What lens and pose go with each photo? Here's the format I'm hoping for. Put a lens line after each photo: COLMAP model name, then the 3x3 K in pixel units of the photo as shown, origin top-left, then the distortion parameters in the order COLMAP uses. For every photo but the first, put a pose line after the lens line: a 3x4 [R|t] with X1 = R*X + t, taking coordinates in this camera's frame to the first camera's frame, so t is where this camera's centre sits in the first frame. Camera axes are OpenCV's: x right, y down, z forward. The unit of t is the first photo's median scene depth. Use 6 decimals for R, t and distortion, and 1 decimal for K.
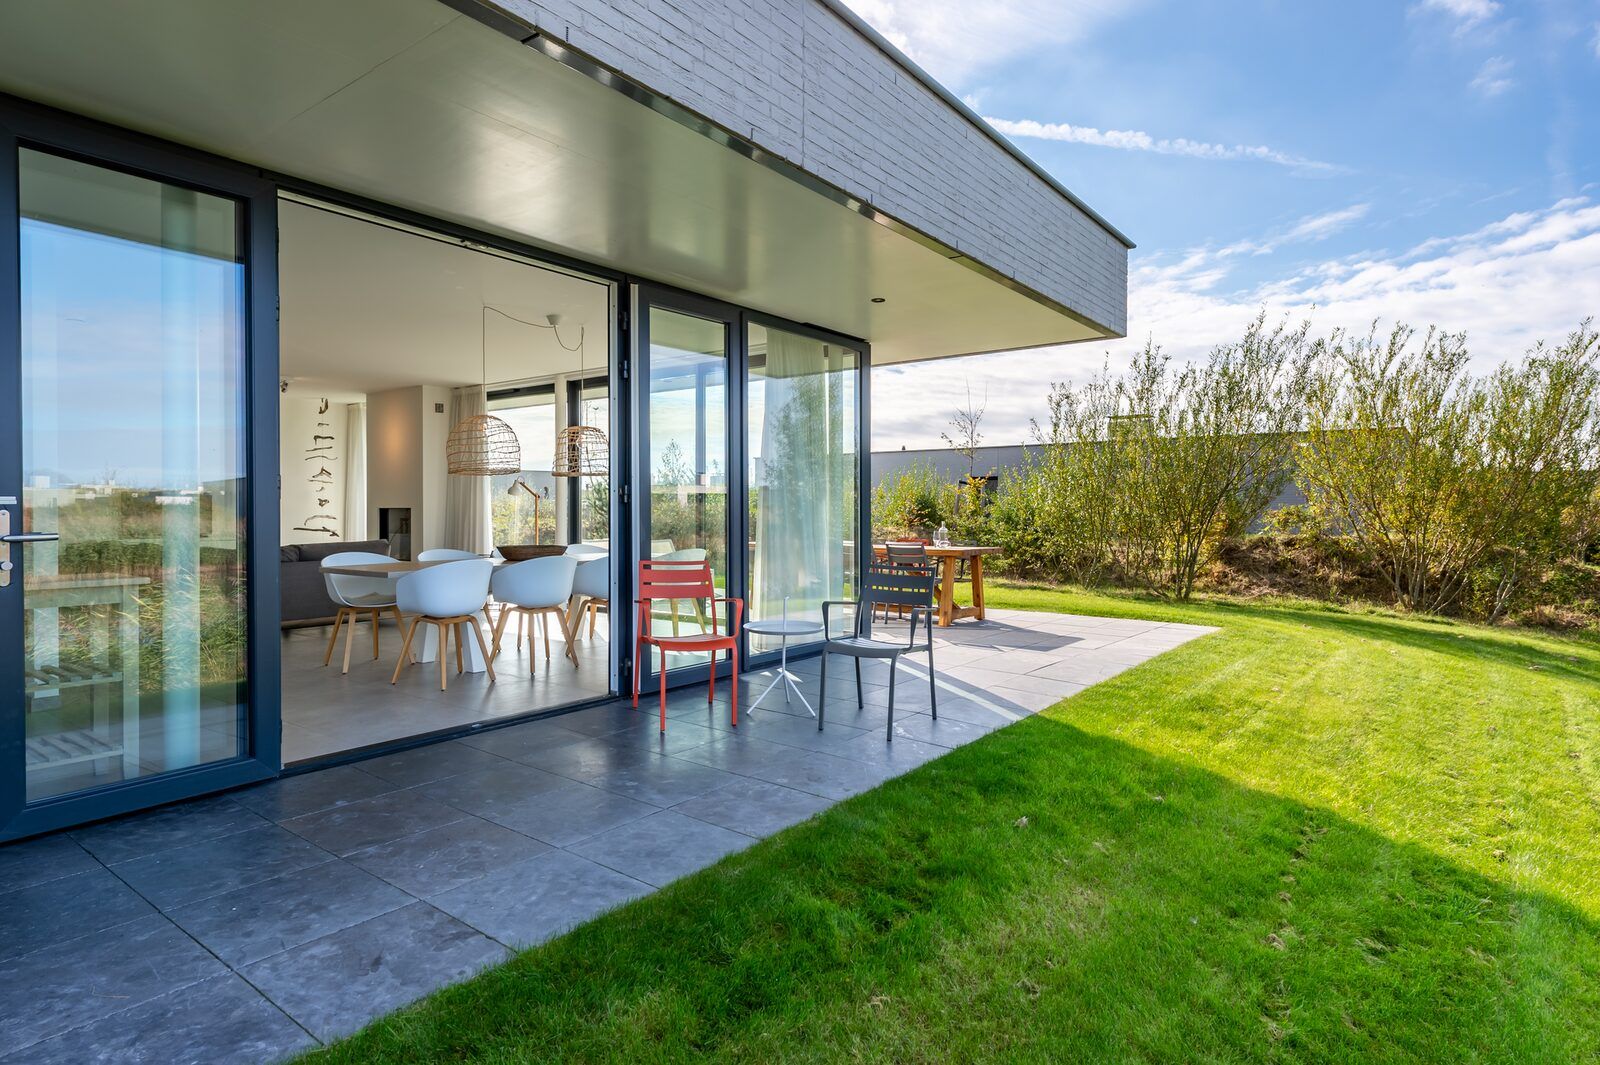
lens RADIAL K [[900.9, 0, 792.1], [0, 900.9, 516.9], [0, 0, 1]] dist [0.034649, -0.000179]
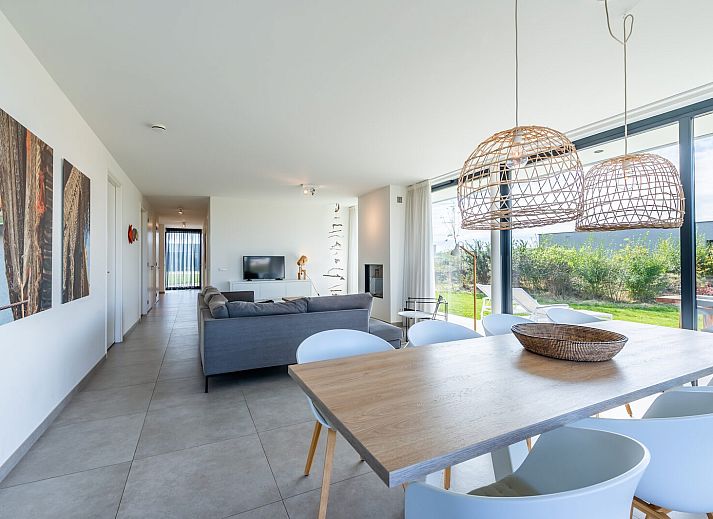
lens RADIAL K [[342.3, 0, 353.6], [0, 342.3, 259.5], [0, 0, 1]] dist [0.001372, 0.000185]
pose [[0.896538, -0.007075, -0.442910, -0.200462], [0.002944, 0.999946, -0.010015, -0.012831], [0.442957, 0.007675, 0.896510, 0.439024]]
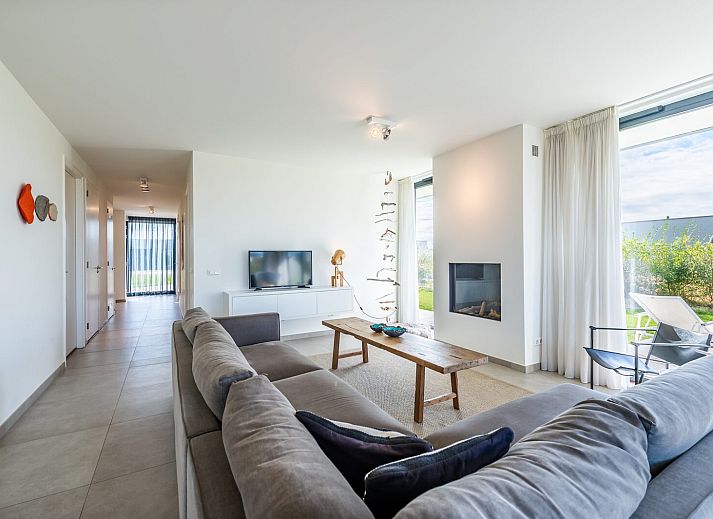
lens RADIAL K [[333.1, 0, 355.9], [0, 333.1, 252.7], [0, 0, 1]] dist [0.003651, 0.000498]
pose [[0.928917, -0.015299, -0.369973, -0.427042], [0.008664, 0.999771, -0.019588, -0.015265], [0.370187, 0.014990, 0.928836, 0.623799]]
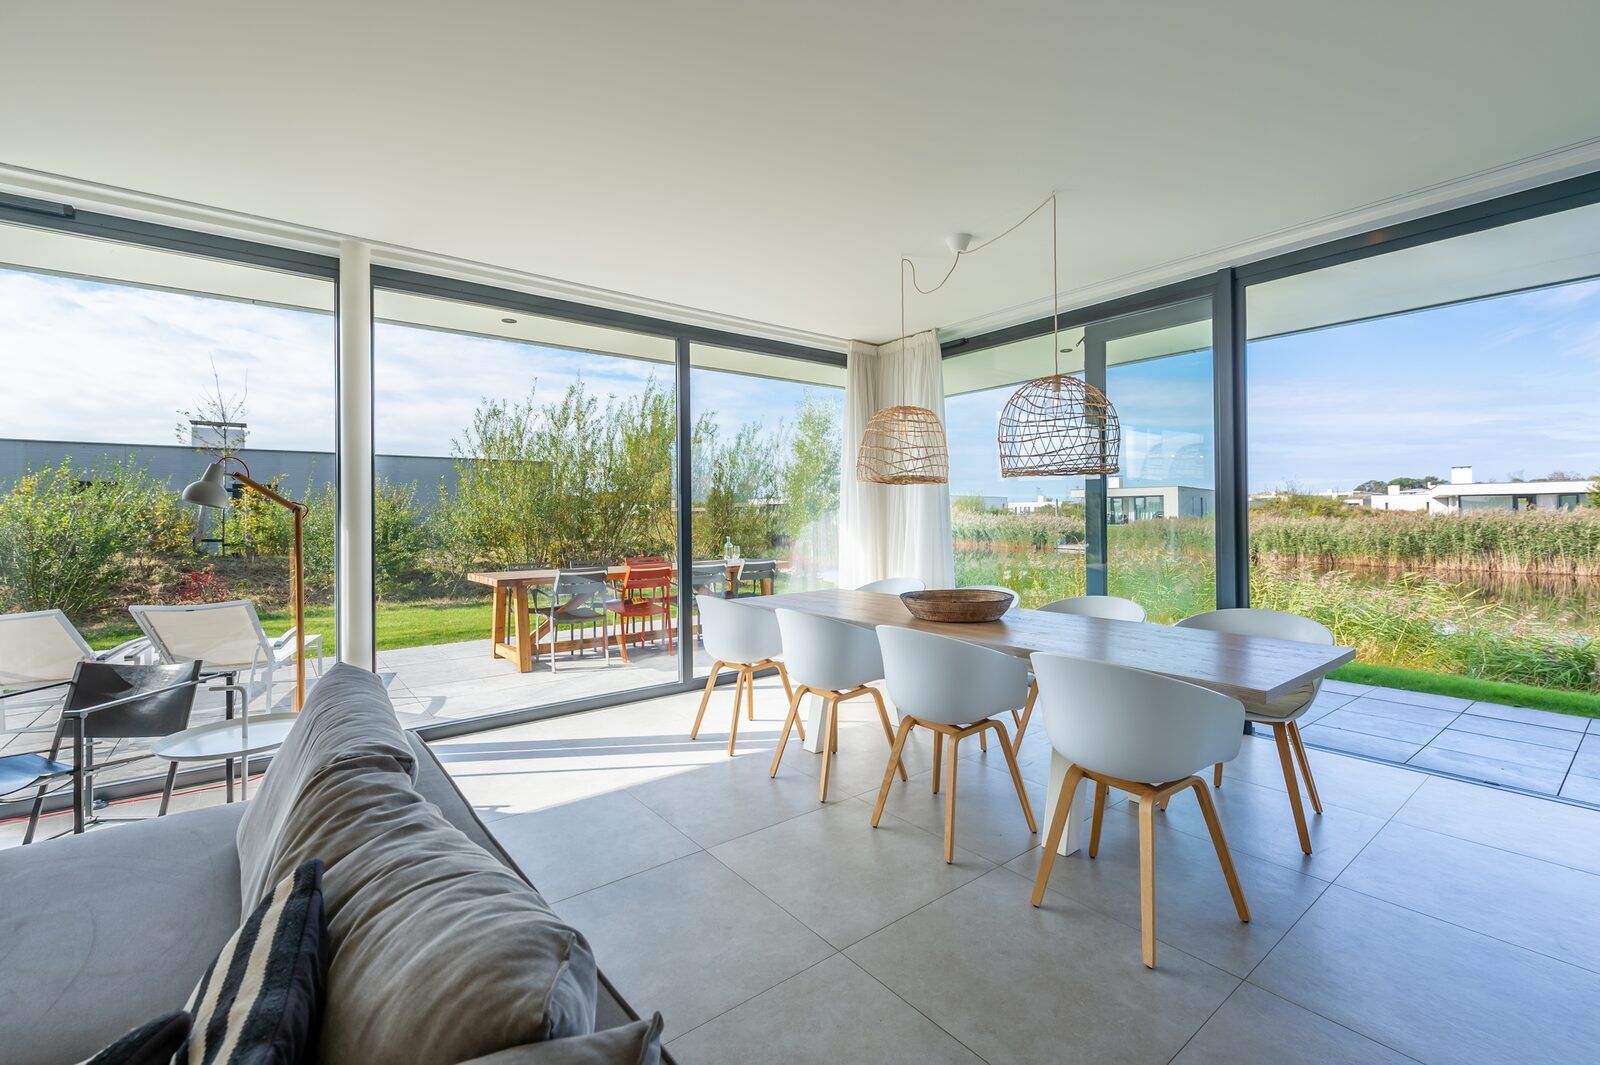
lens RADIAL K [[682.9, 0, 798.0], [0, 682.9, 518.7], [0, 0, 1]] dist [0.004412, 0.000000]
pose [[0.233084, -0.007097, 0.972431, -0.488772], [0.015241, 0.999877, 0.003644, -0.014801], [-0.972337, 0.013971, 0.233163, 0.635963]]
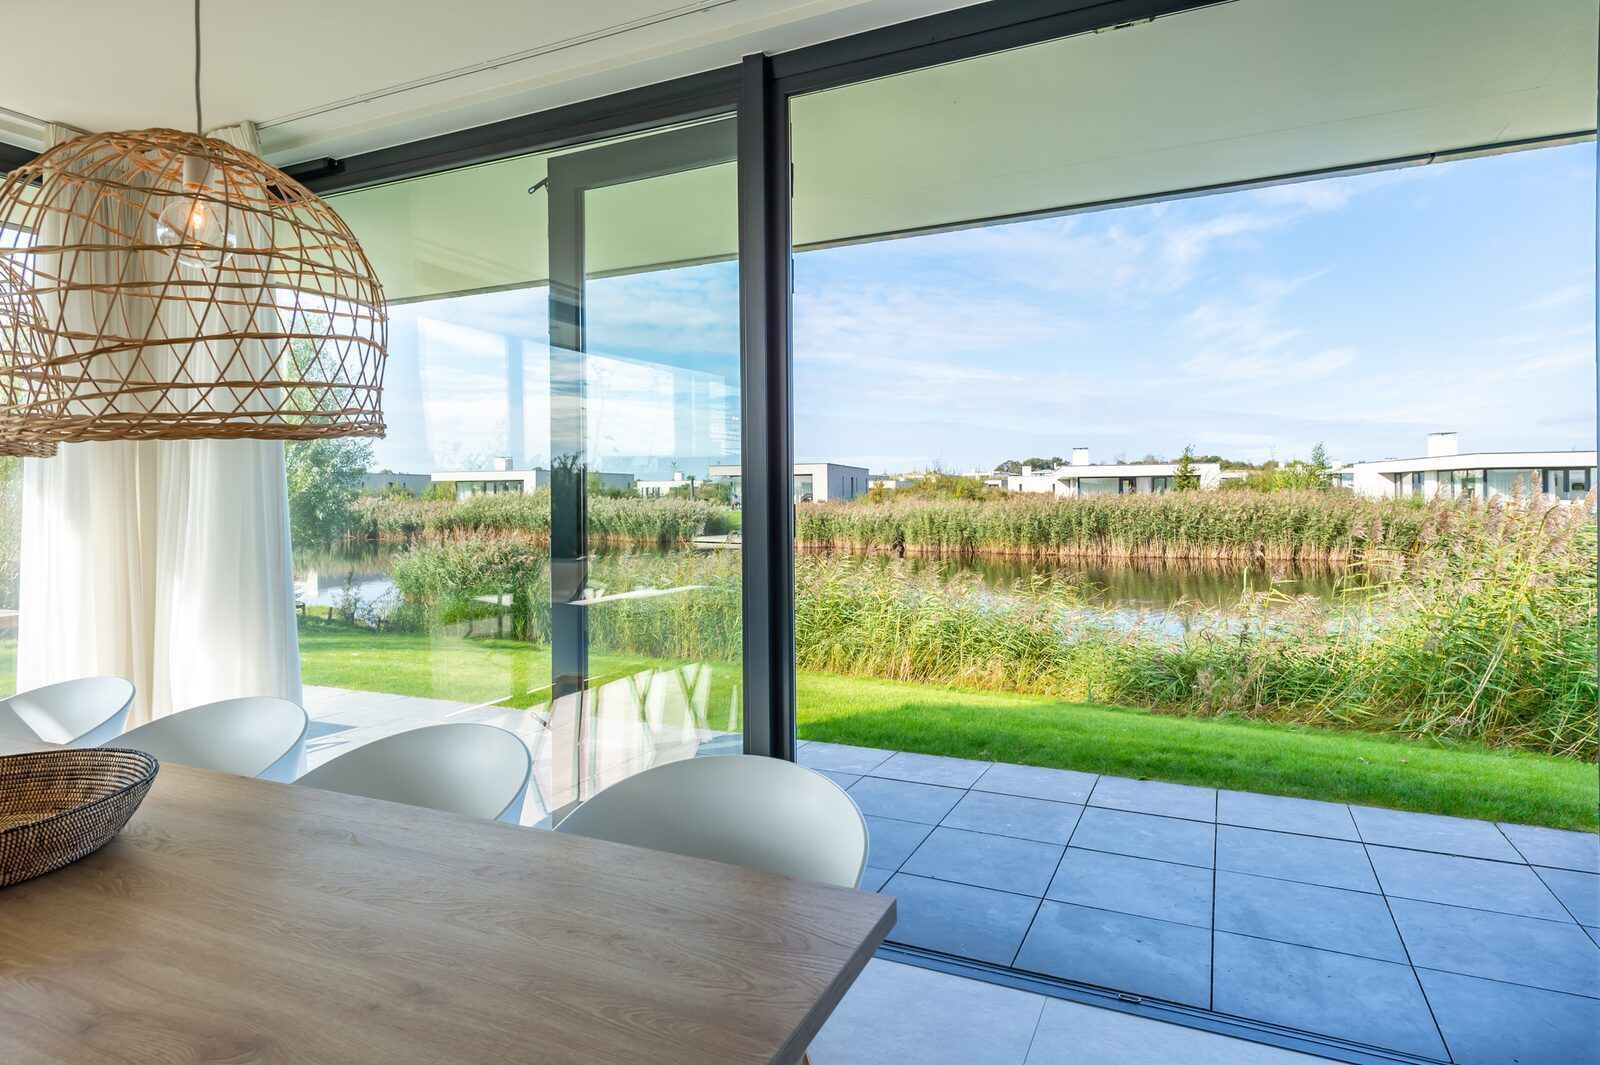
lens RADIAL K [[900.9, 0, 792.1], [0, 900.9, 516.9], [0, 0, 1]] dist [0.034649, -0.000179]
pose [[-0.223828, -0.023369, 0.974348, -0.345895], [0.015677, 0.999497, 0.027573, -0.020023], [-0.974503, 0.021447, -0.223349, 0.553532]]
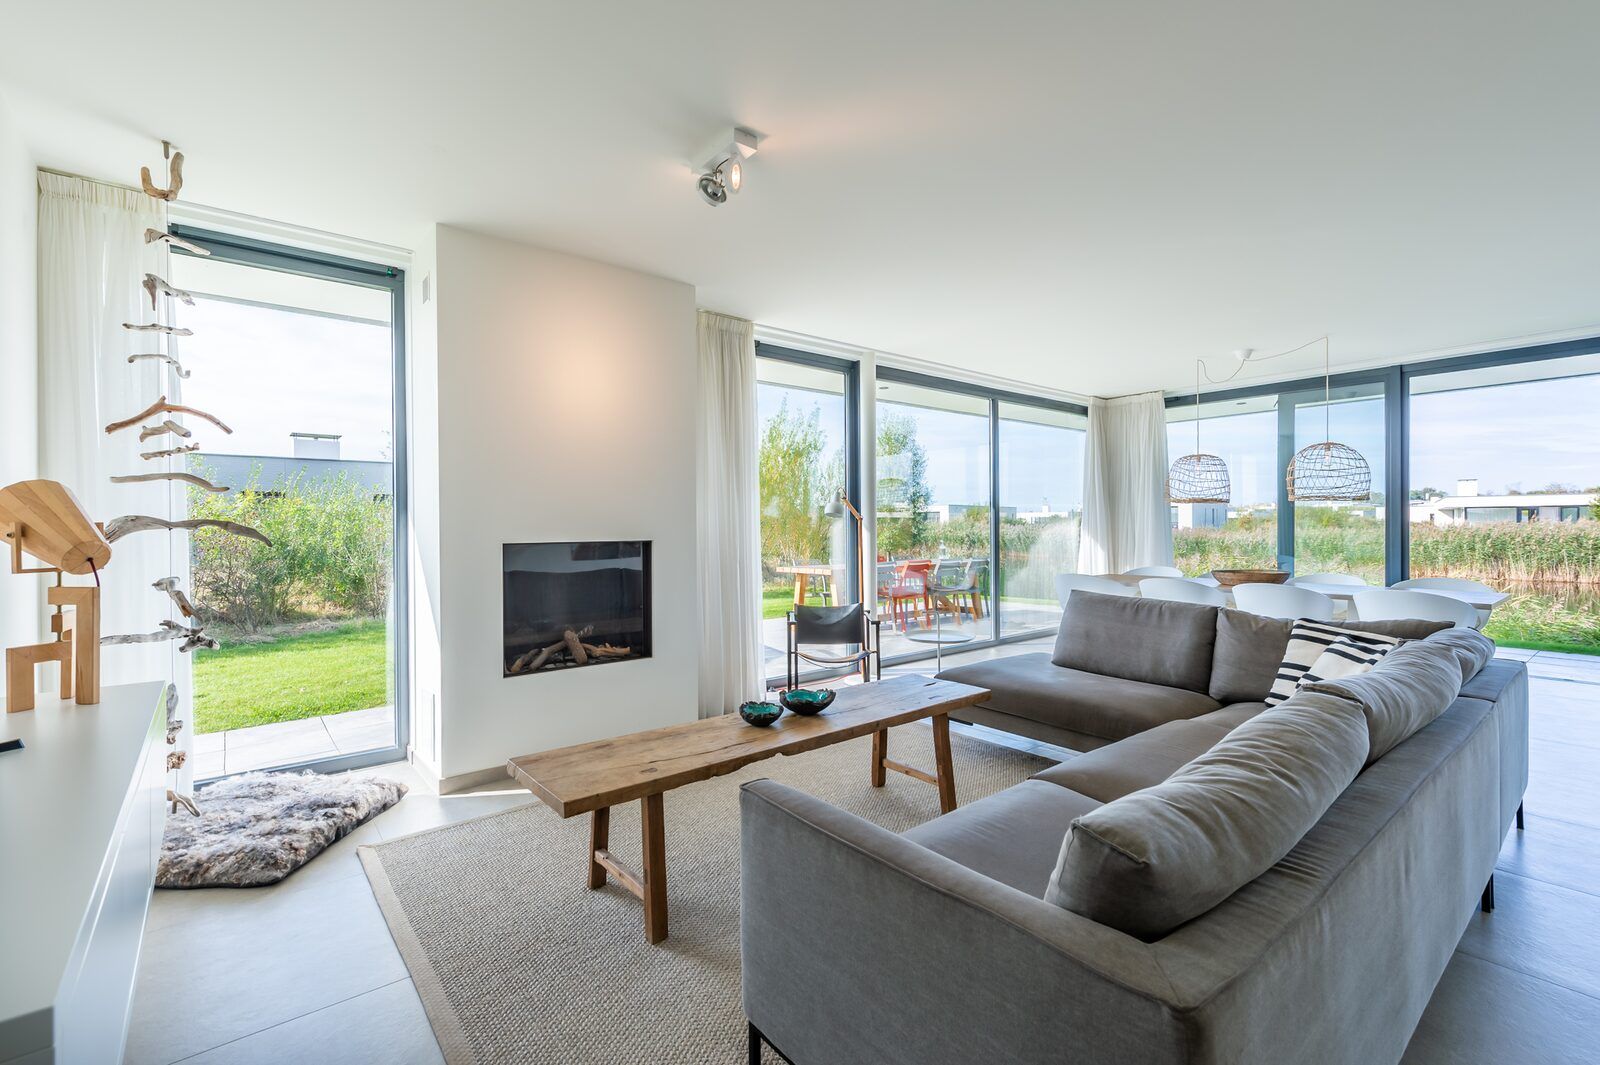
lens RADIAL K [[703.4, 0, 792.7], [0, 703.4, 532.7], [0, 0, 1]] dist [0.001502, 0.000264]
pose [[0.219422, -0.012532, 0.975550, -0.741592], [0.011456, 0.999882, 0.010268, -0.016201], [-0.975563, 0.008922, 0.219539, 0.842478]]
